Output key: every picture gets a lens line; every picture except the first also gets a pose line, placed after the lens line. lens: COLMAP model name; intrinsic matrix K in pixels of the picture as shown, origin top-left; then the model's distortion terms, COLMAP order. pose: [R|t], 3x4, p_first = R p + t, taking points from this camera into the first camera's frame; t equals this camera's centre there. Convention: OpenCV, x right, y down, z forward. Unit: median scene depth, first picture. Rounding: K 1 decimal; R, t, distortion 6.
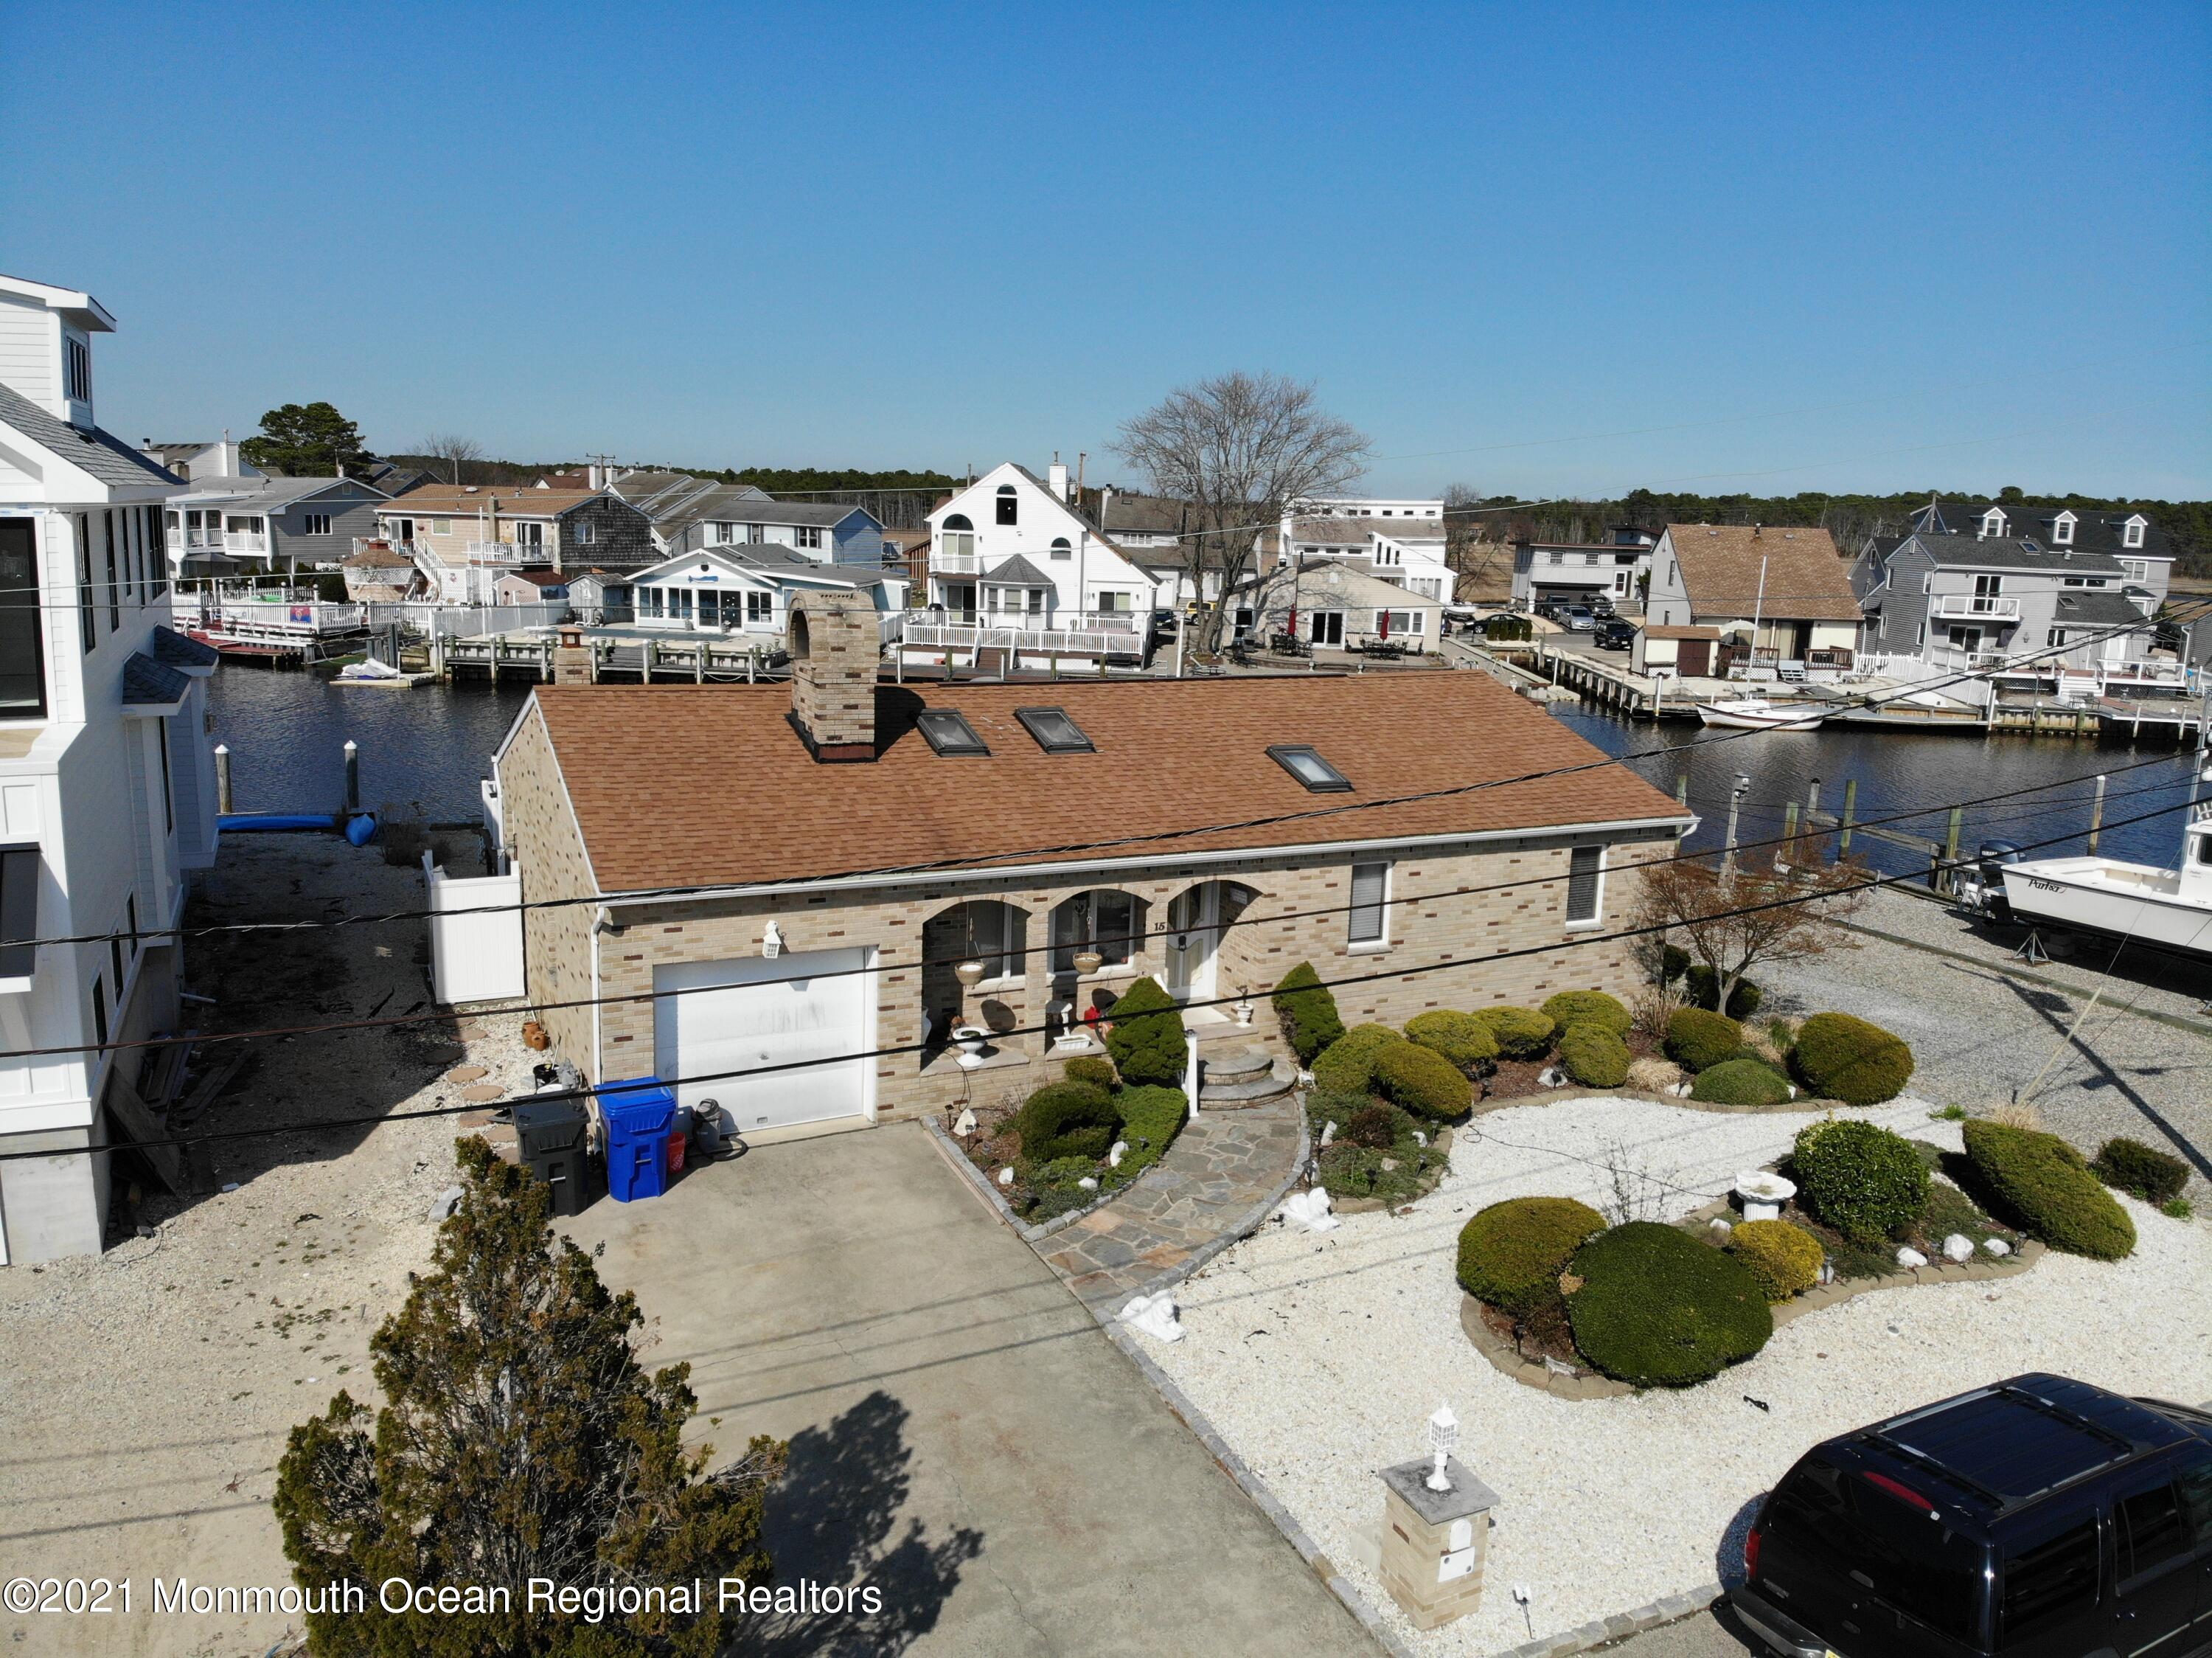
lens RADIAL K [[1616.1, 0, 1115.0], [0, 1616.1, 837.6], [0, 0, 1]] dist [0.095343, -0.228543]
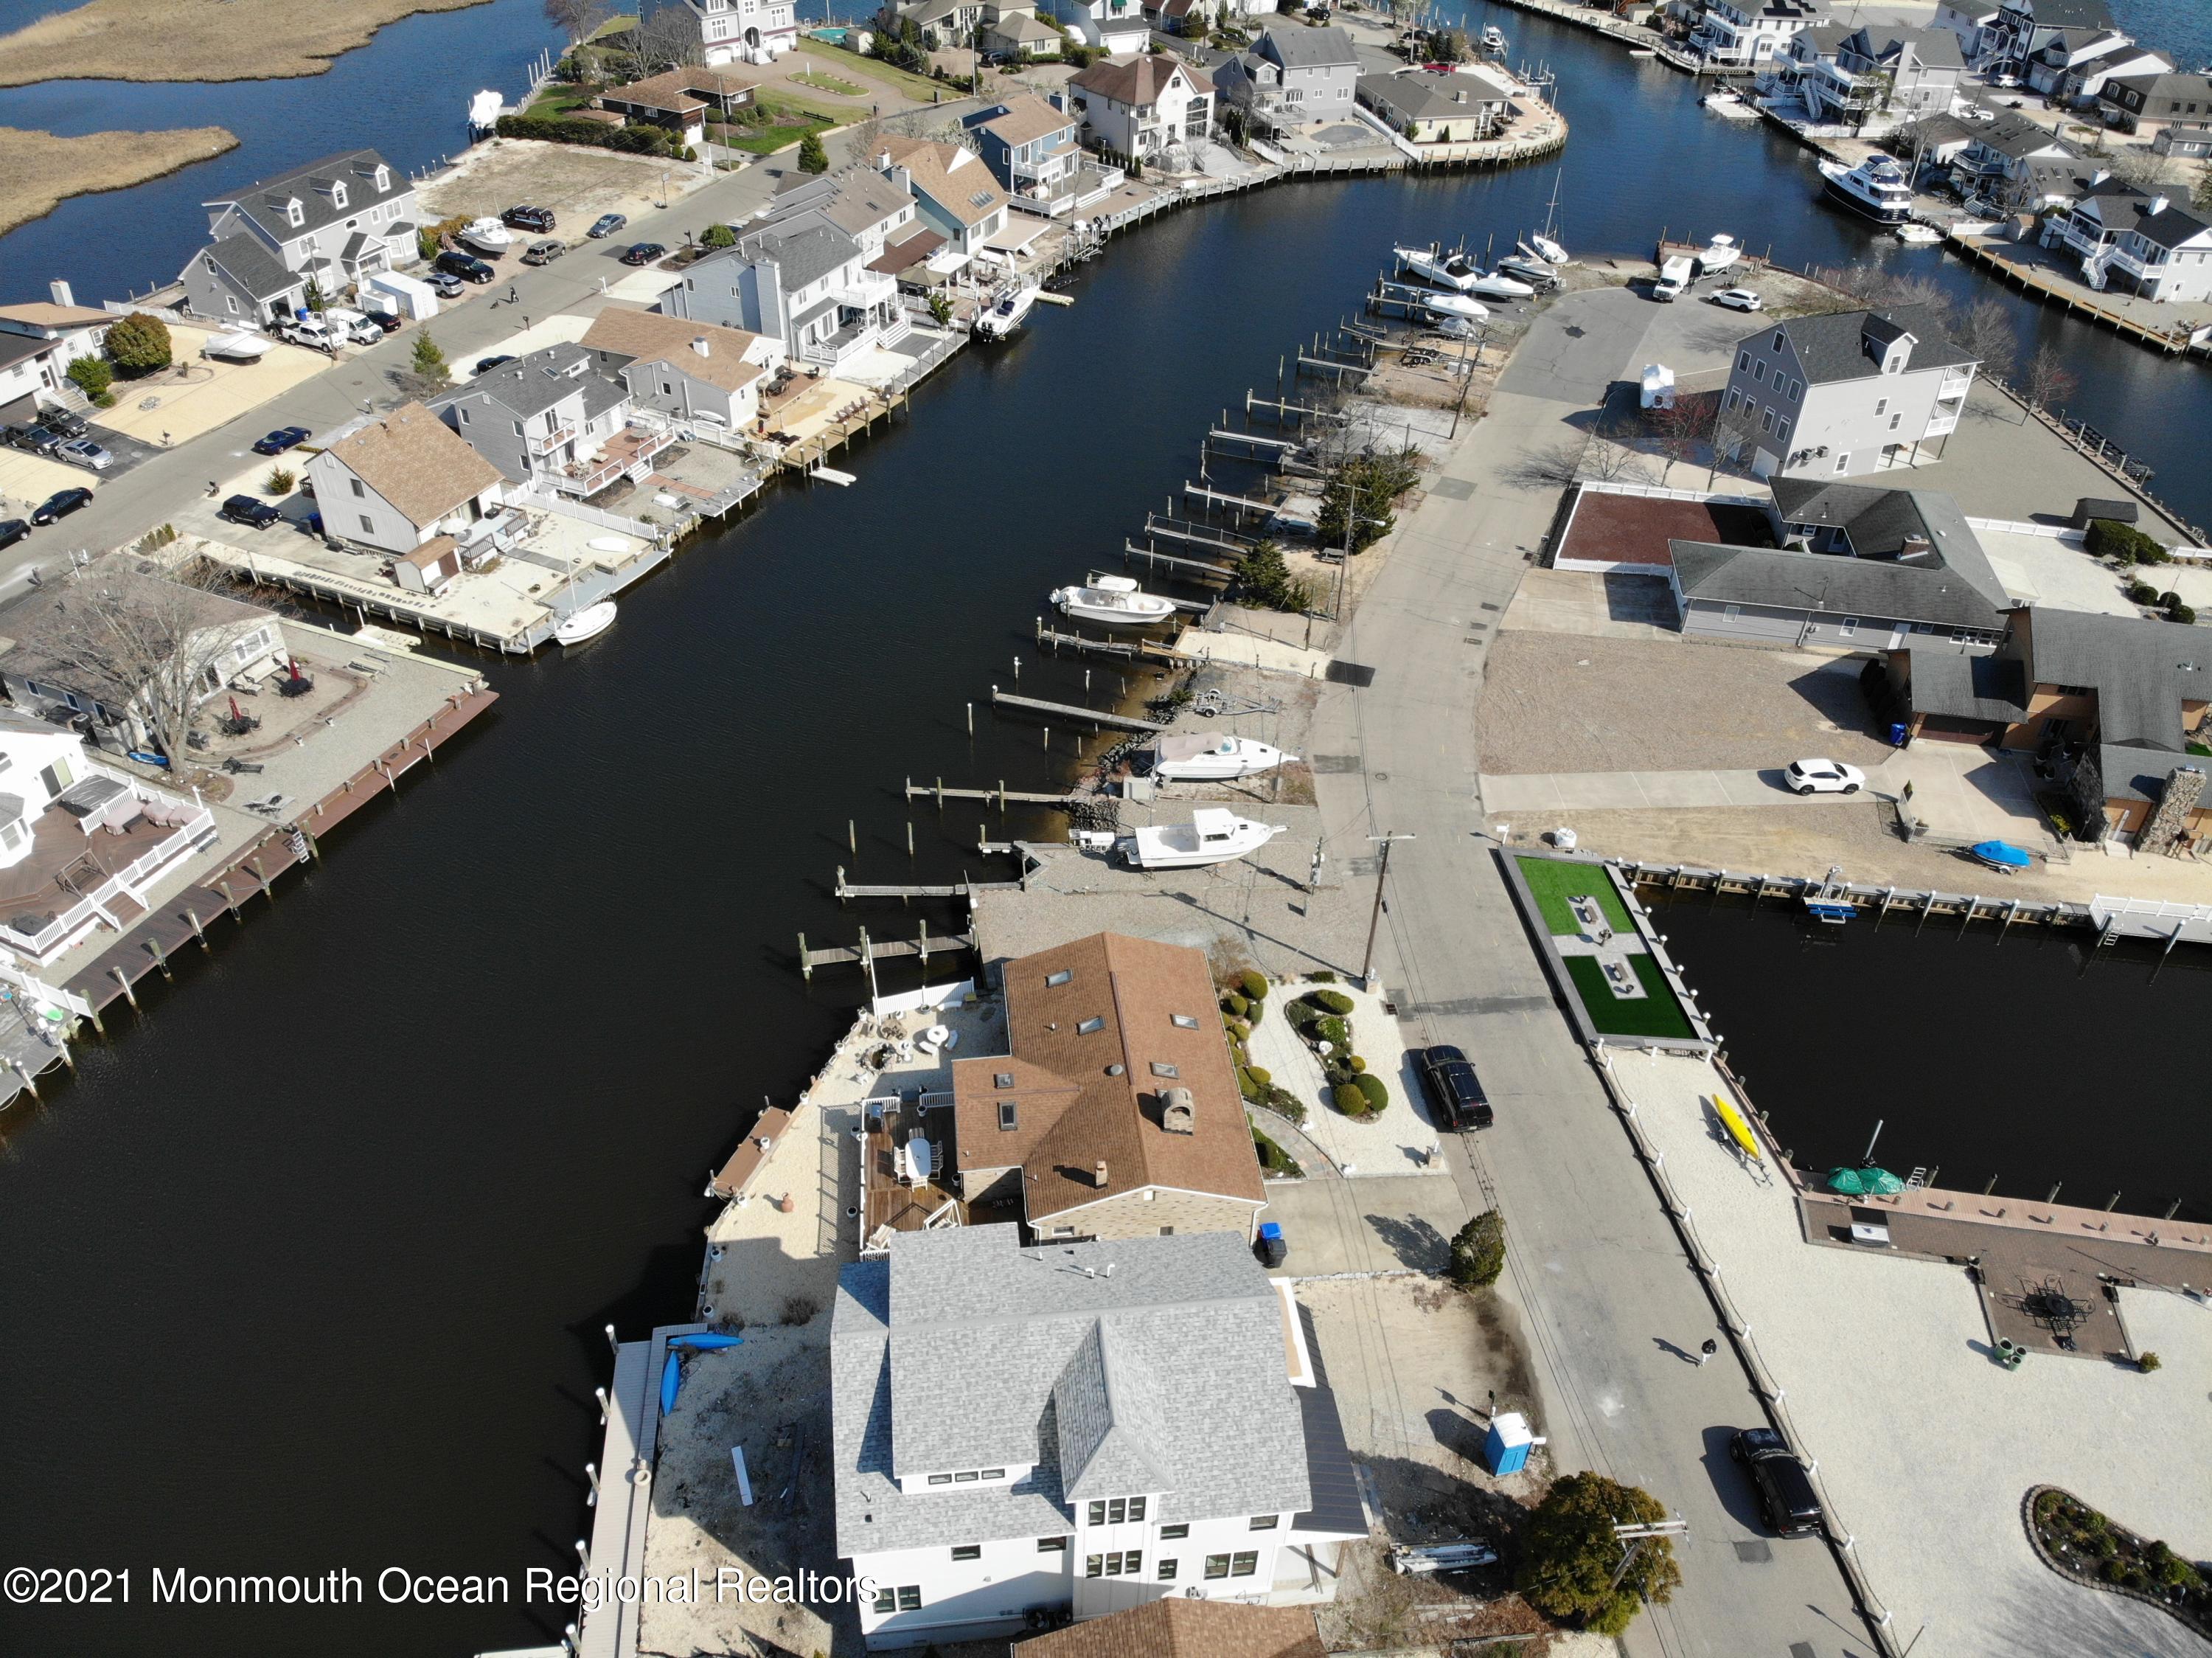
lens RADIAL K [[1659.9, 0, 1132.1], [0, 1659.9, 828.0], [0, 0, 1]] dist [0.056288, -0.162809]
pose [[0.333215, -0.590488, 0.735046, -0.657850], [0.164744, 0.804070, 0.571254, -0.699988], [-0.928346, -0.069256, 0.365207, -0.032461]]
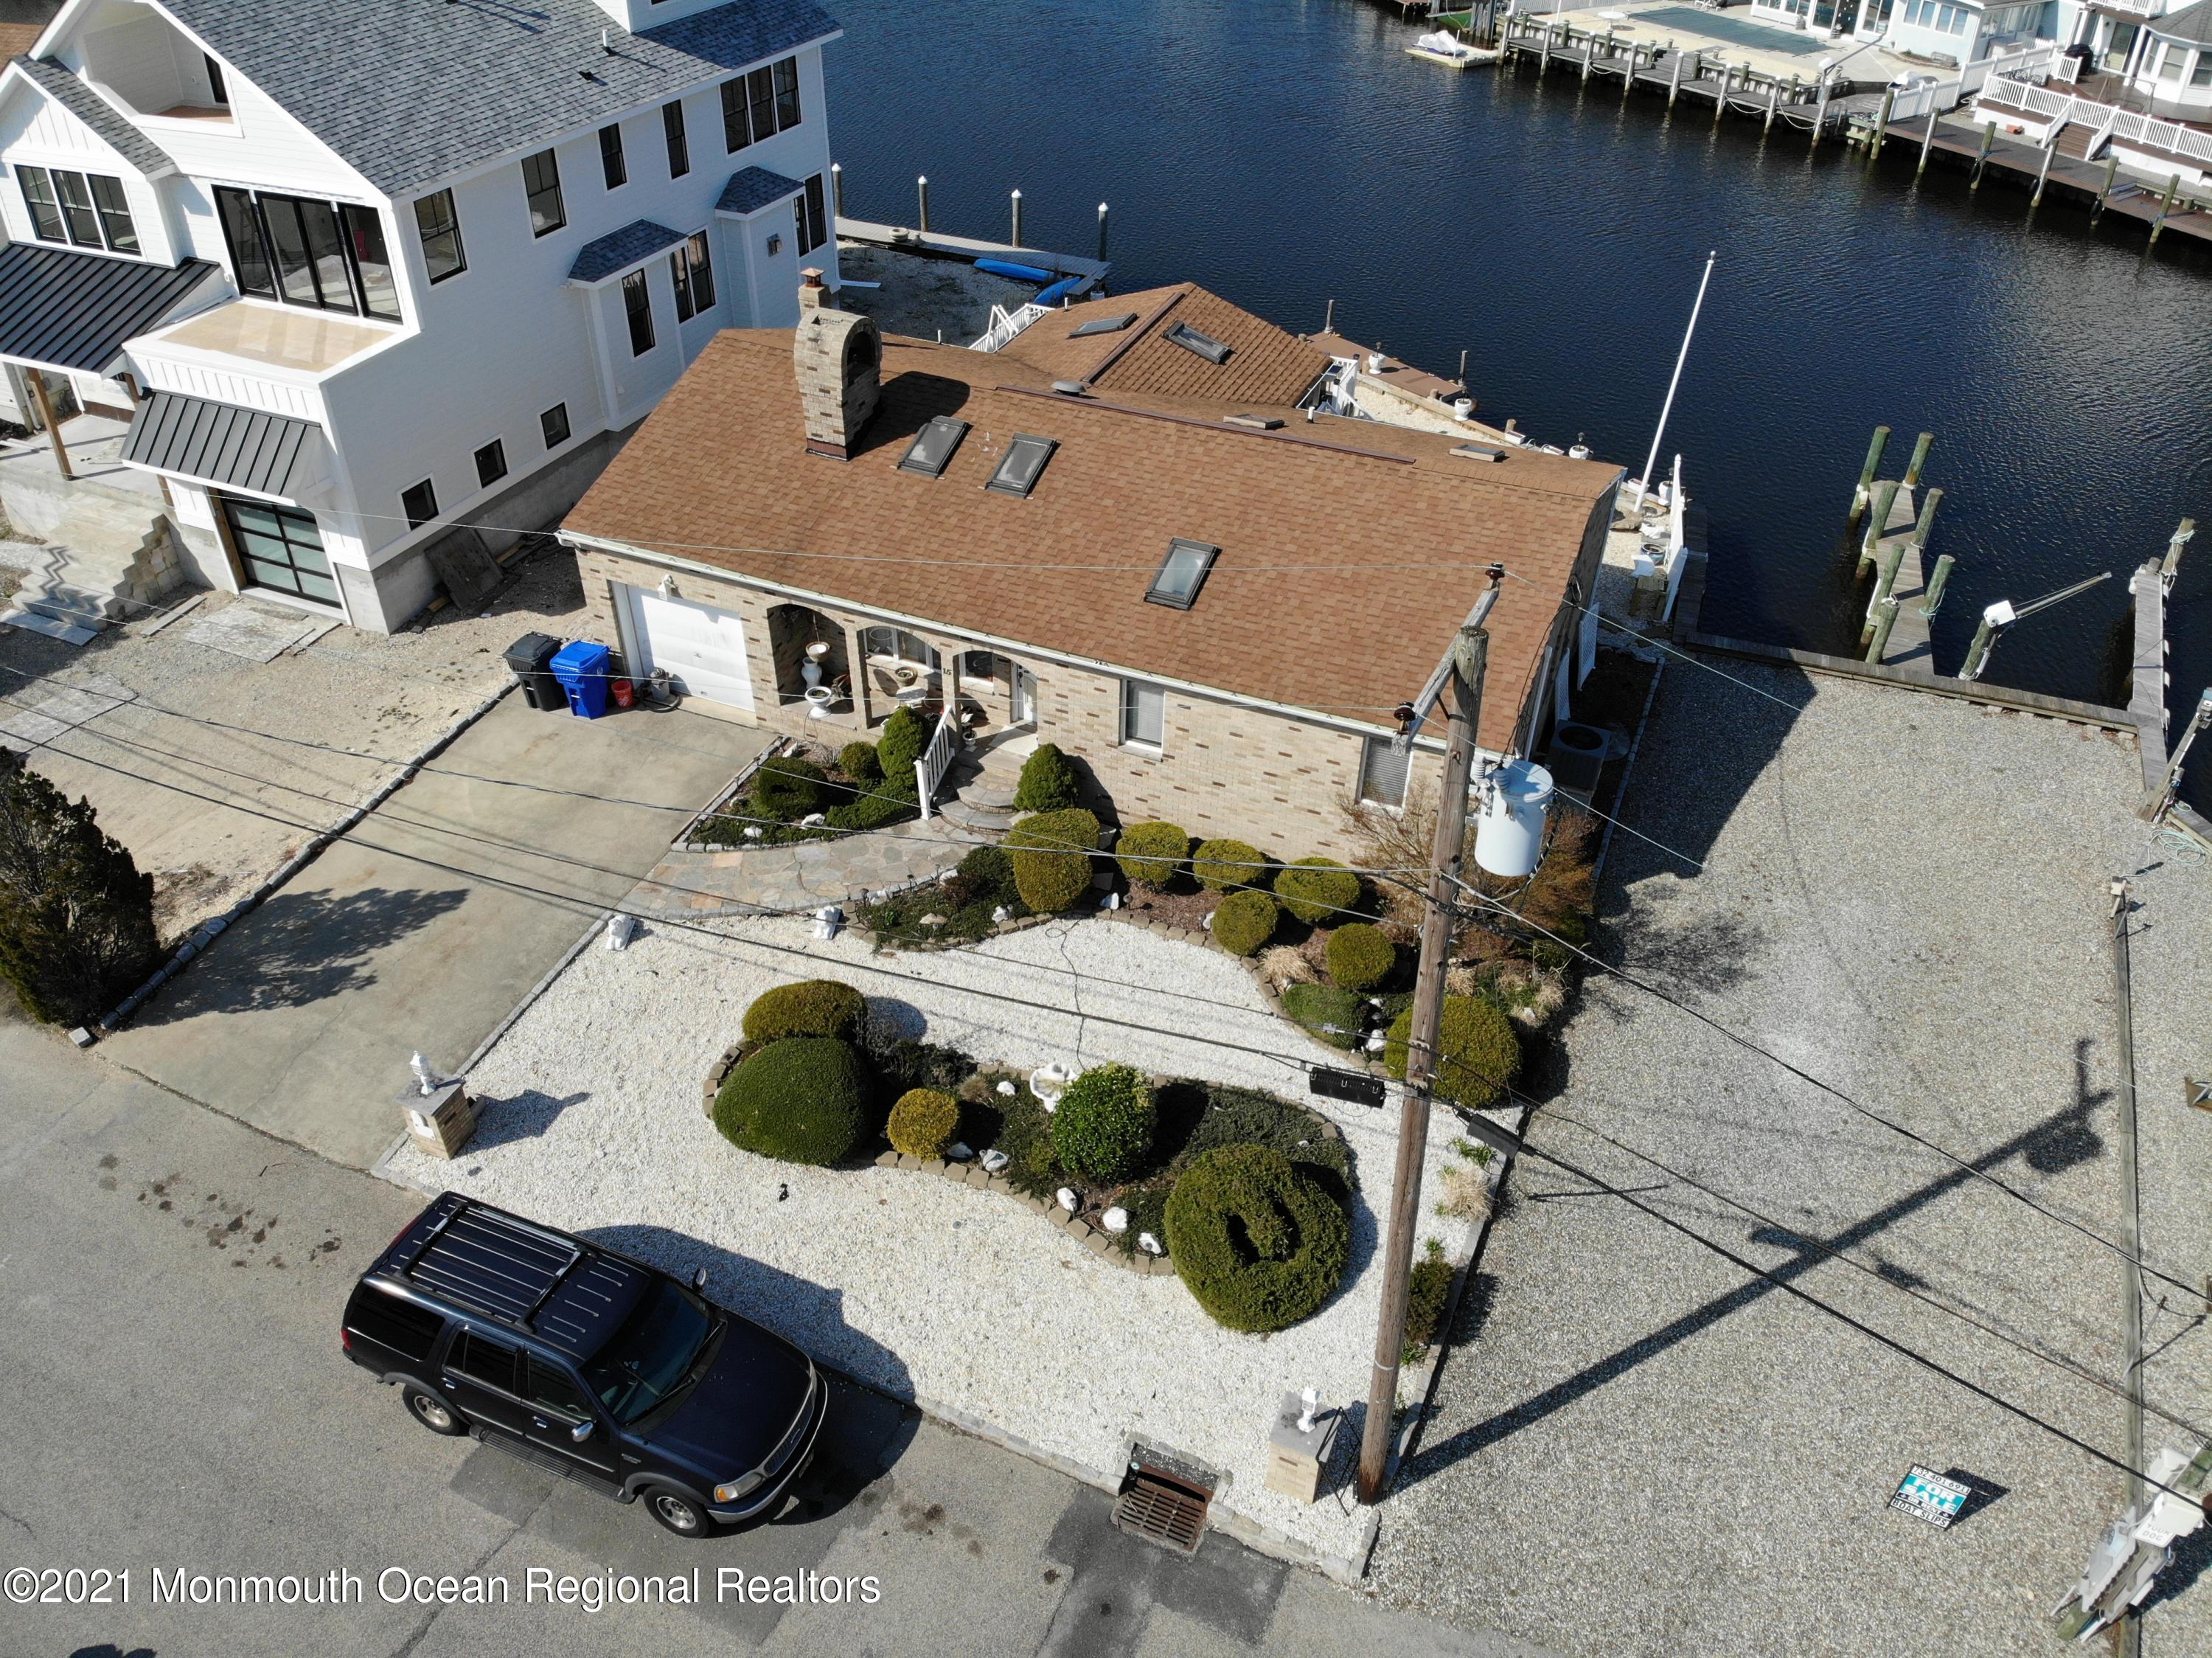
lens RADIAL K [[1616.1, 0, 1115.0], [0, 1616.1, 837.6], [0, 0, 1]] dist [0.095343, -0.228543]
pose [[0.654852, 0.448300, -0.608437, 0.249980], [-0.150413, 0.866274, 0.476388, -0.120133], [0.740638, -0.220447, 0.634712, 0.076254]]
